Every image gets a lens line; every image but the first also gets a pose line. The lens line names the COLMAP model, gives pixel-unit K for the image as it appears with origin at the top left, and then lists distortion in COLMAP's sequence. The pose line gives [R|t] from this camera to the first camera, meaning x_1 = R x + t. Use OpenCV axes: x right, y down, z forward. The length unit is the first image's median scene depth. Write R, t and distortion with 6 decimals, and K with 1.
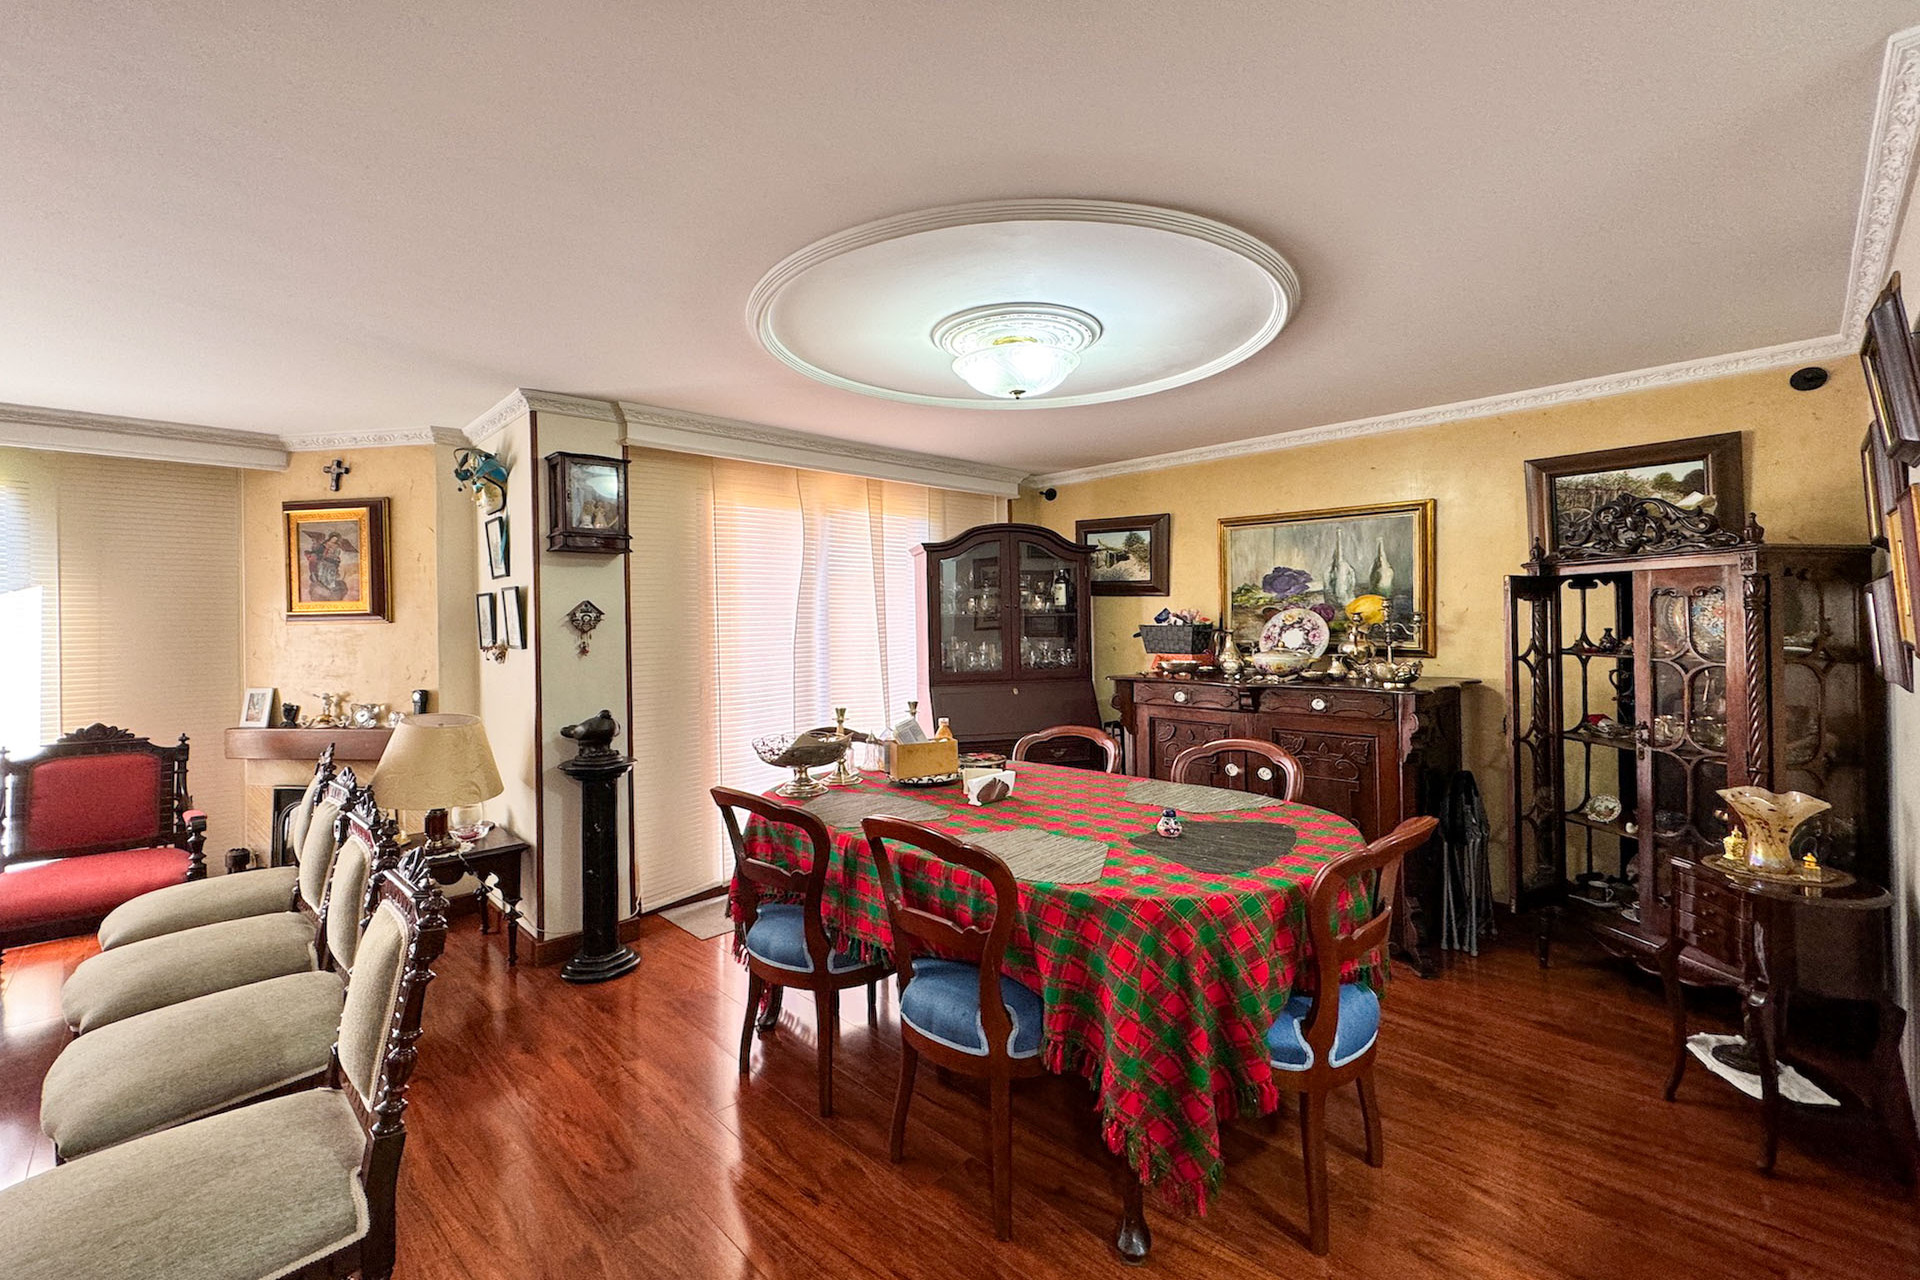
lens RADIAL K [[813.4, 0, 969.5], [0, 813.4, 624.4], [0, 0, 1]] dist [0.000073, 0.000142]
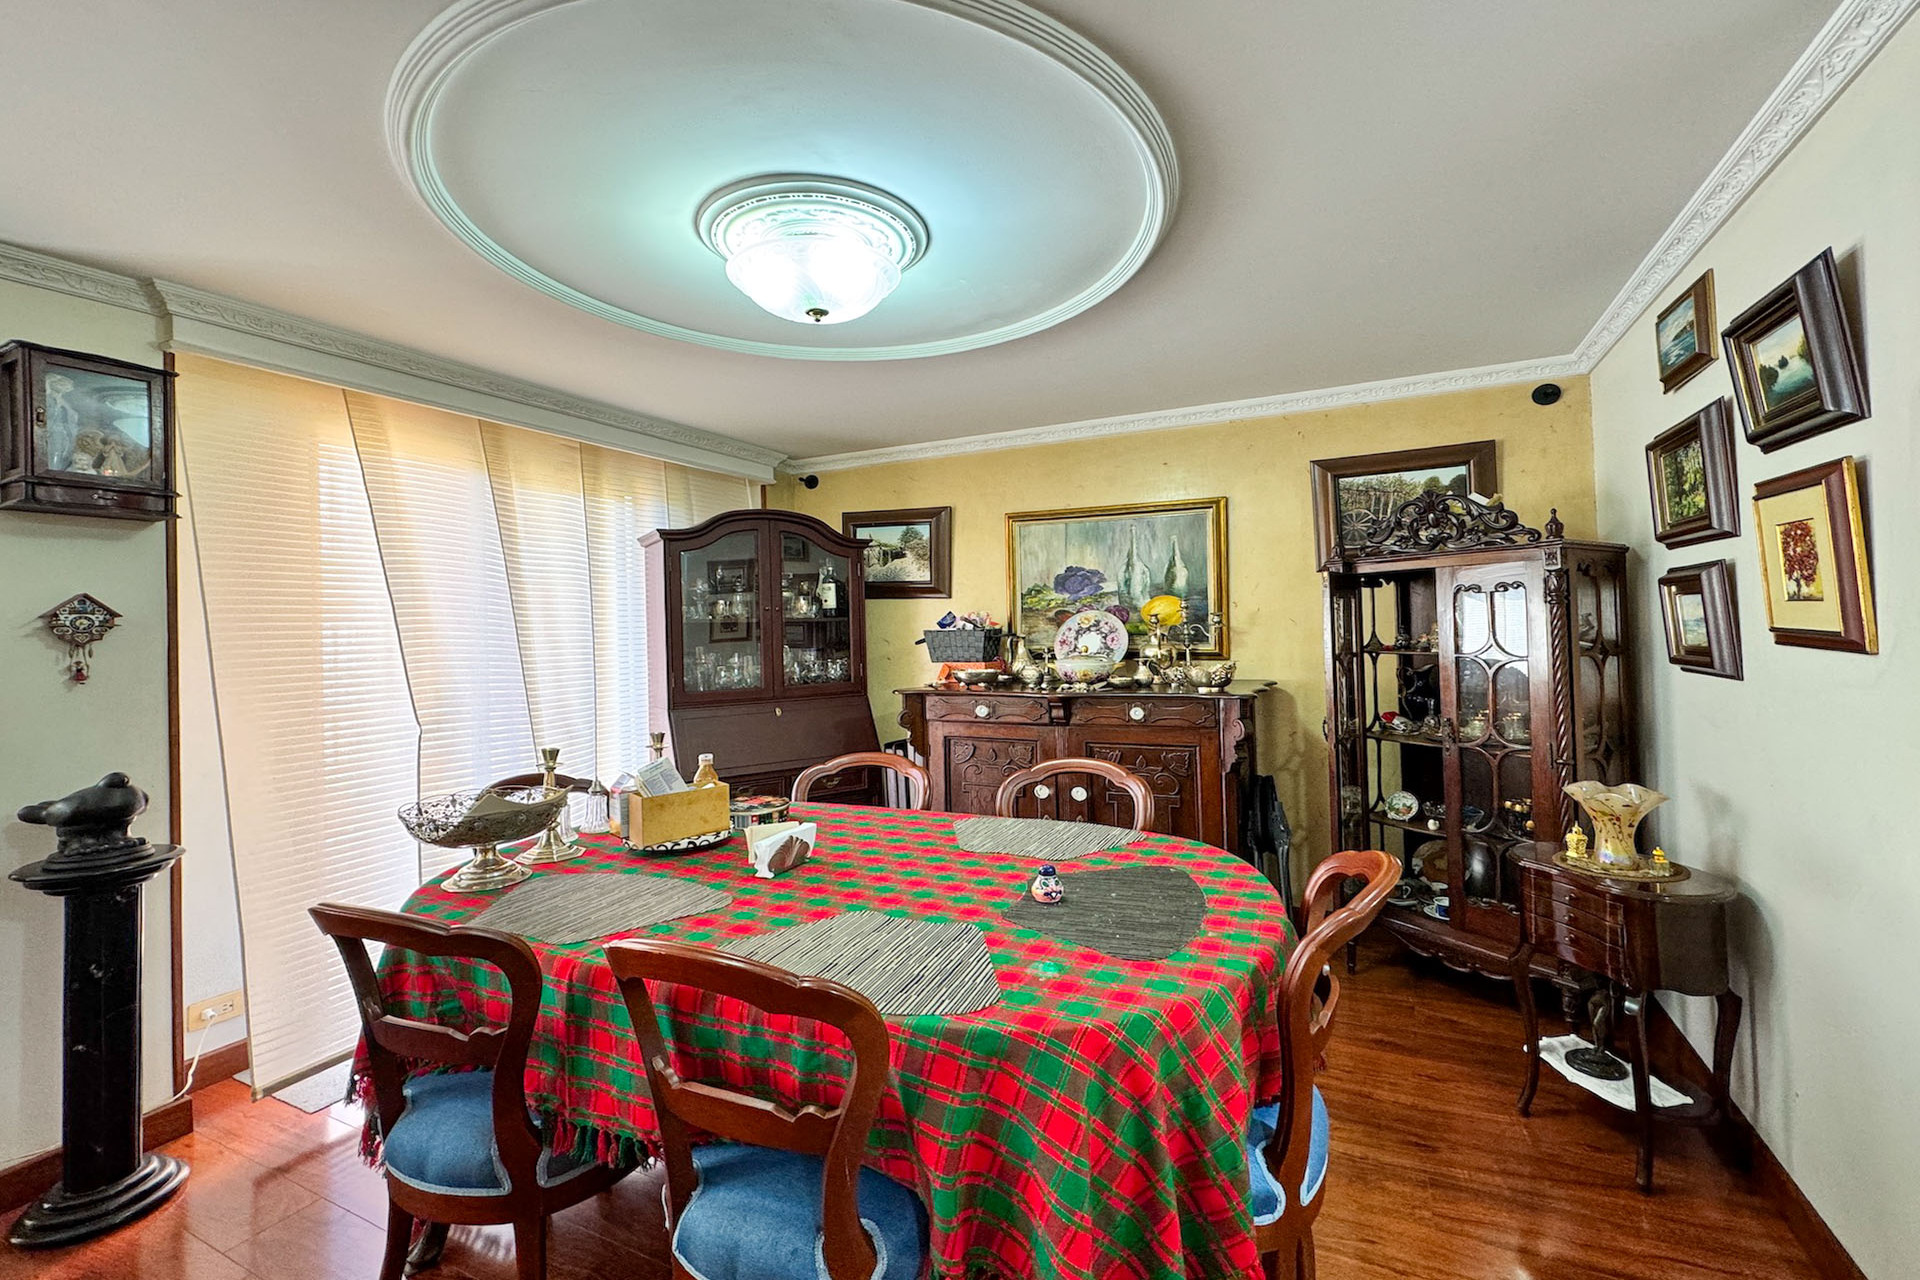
lens RADIAL K [[799.6, 0, 963.0], [0, 799.6, 621.3], [0, 0, 1]] dist [-0.000751, 0.000262]
pose [[0.942821, -0.004290, 0.333271, -0.057618], [0.011453, 0.999744, -0.019533, 0.012473], [-0.333102, 0.022233, 0.942629, 0.257008]]
